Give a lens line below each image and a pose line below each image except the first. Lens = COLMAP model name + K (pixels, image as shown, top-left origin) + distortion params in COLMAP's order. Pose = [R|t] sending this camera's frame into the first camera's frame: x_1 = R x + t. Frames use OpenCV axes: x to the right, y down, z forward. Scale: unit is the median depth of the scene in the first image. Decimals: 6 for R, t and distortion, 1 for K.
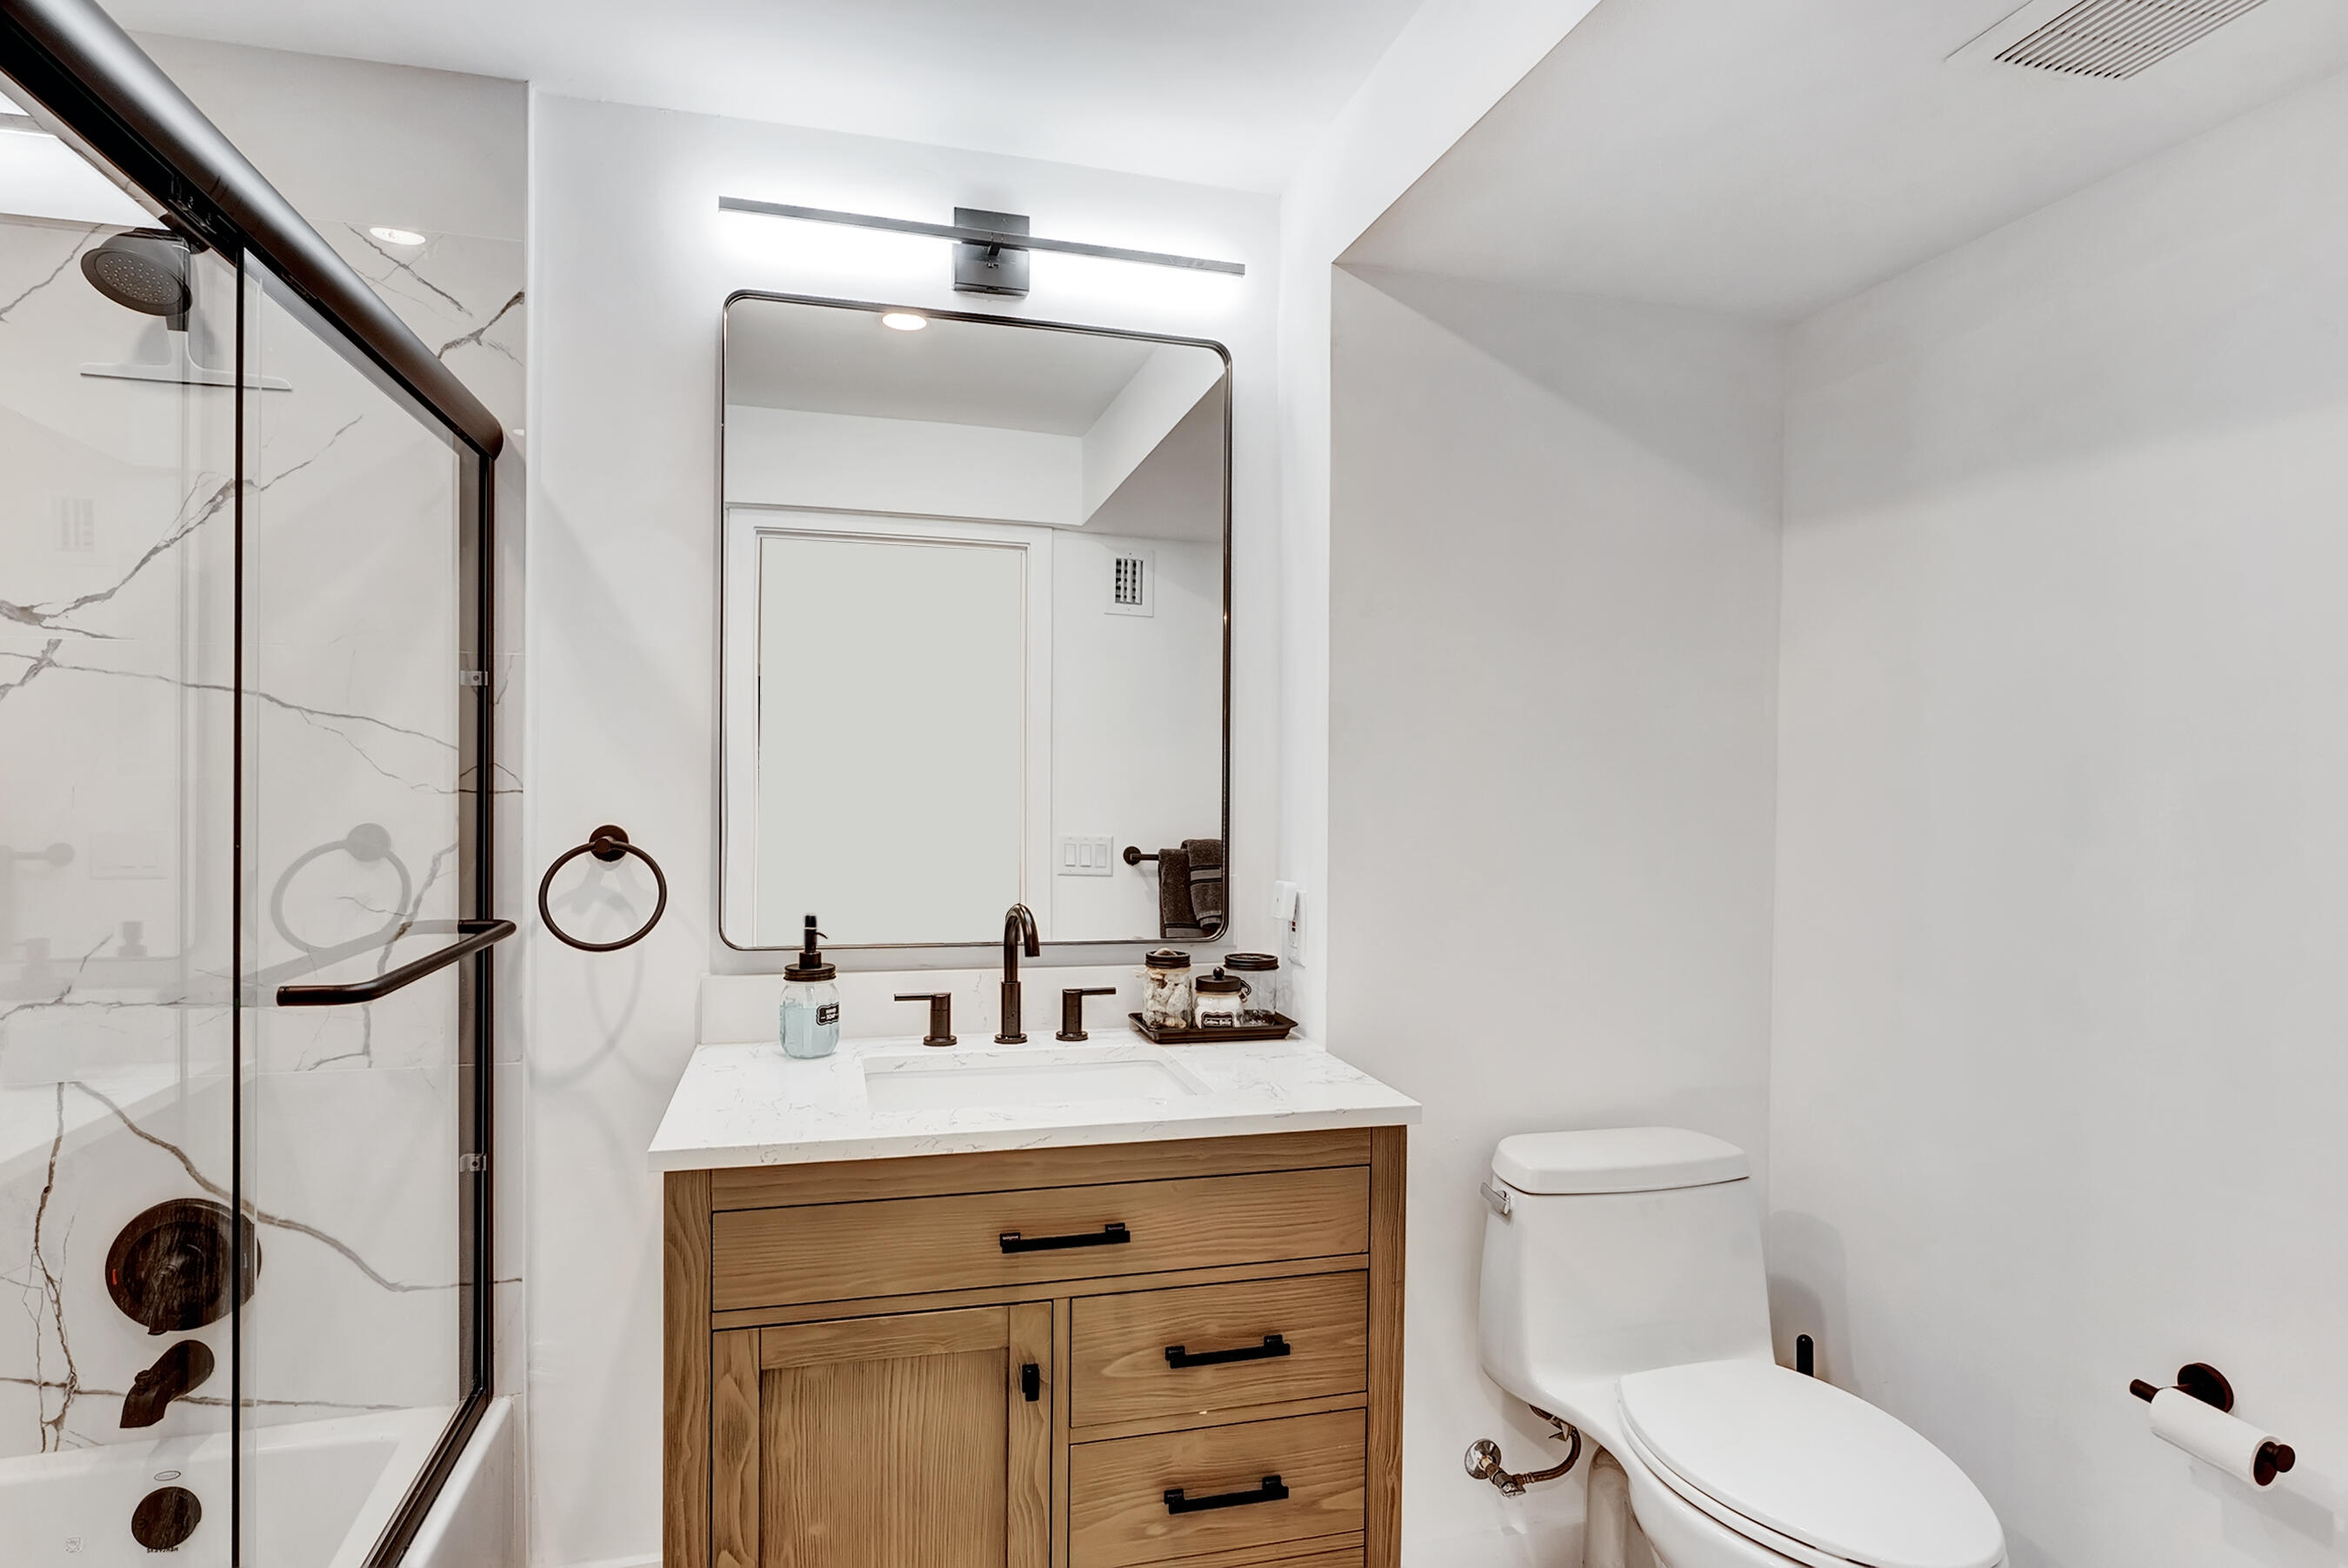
lens RADIAL K [[1221.3, 0, 1168.9], [0, 1221.3, 794.0], [0, 0, 1]] dist [-0.003285, -0.001486]
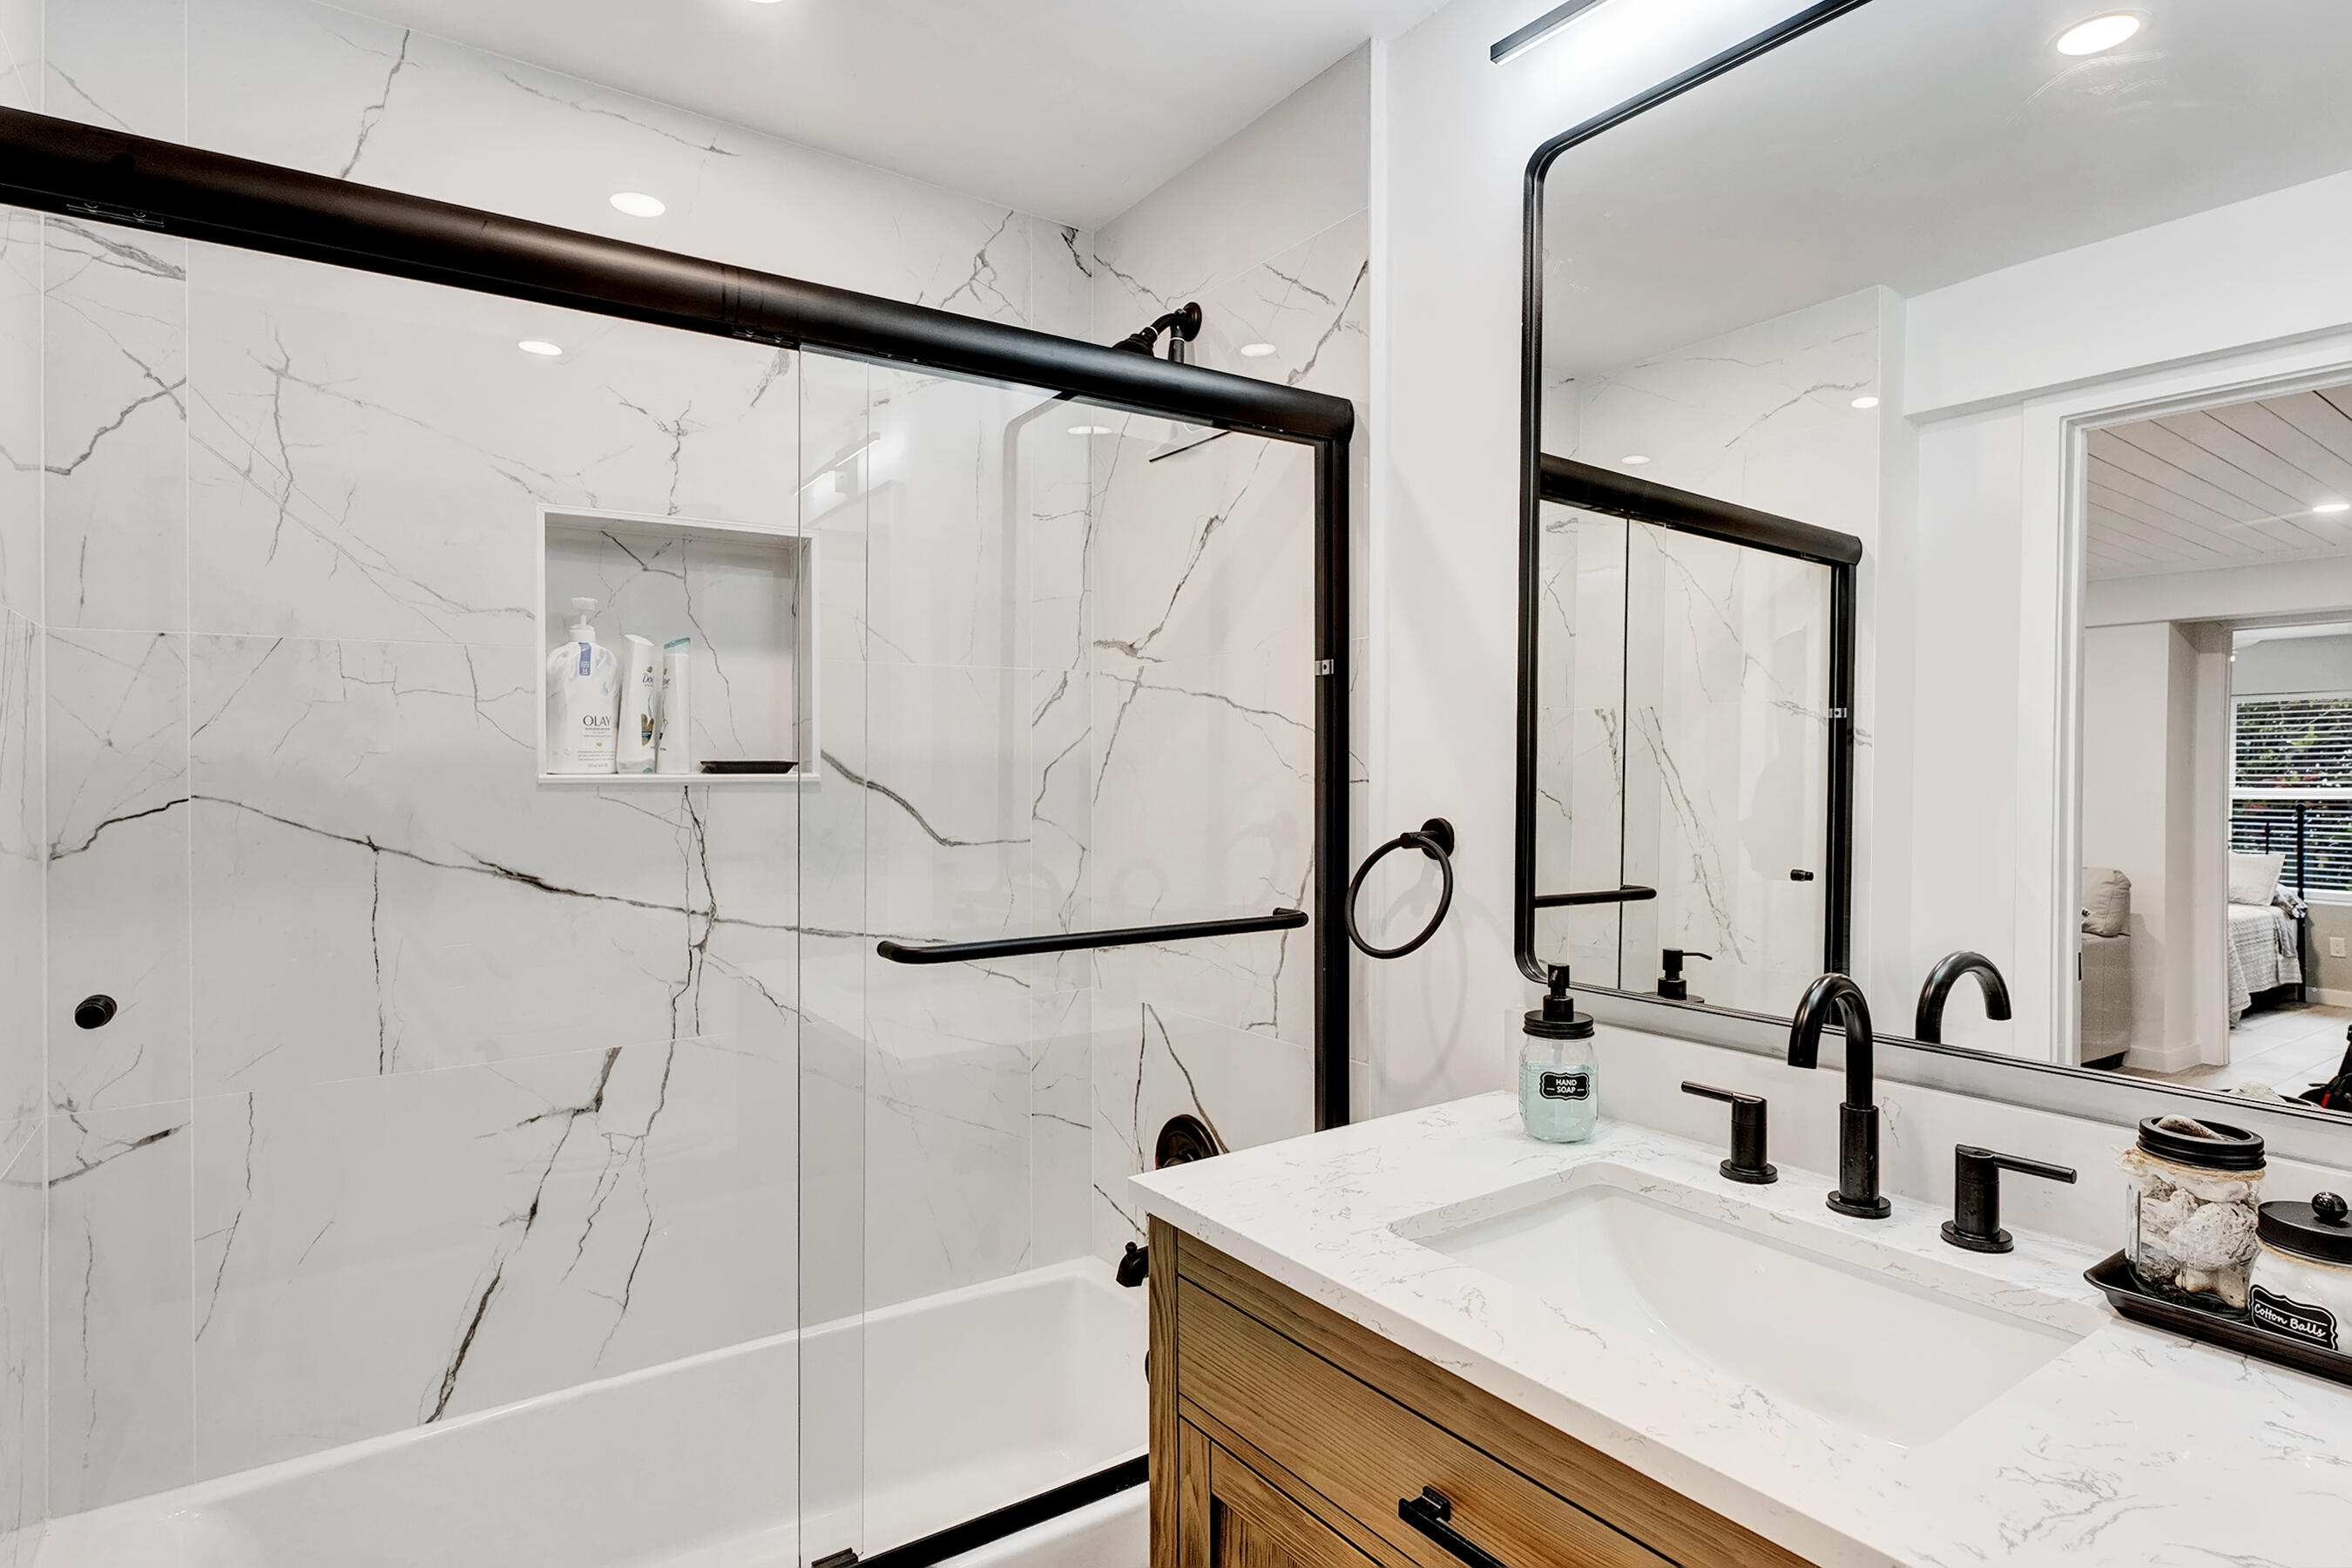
lens RADIAL K [[1223.3, 0, 1176.6], [0, 1223.3, 777.9], [0, 0, 1]] dist [-0.003285, -0.001486]
pose [[0.357793, -0.006395, -0.933779, 0.313421], [-0.004504, 0.999953, -0.008574, 0.005040], [0.933790, 0.007274, 0.357747, 0.519307]]
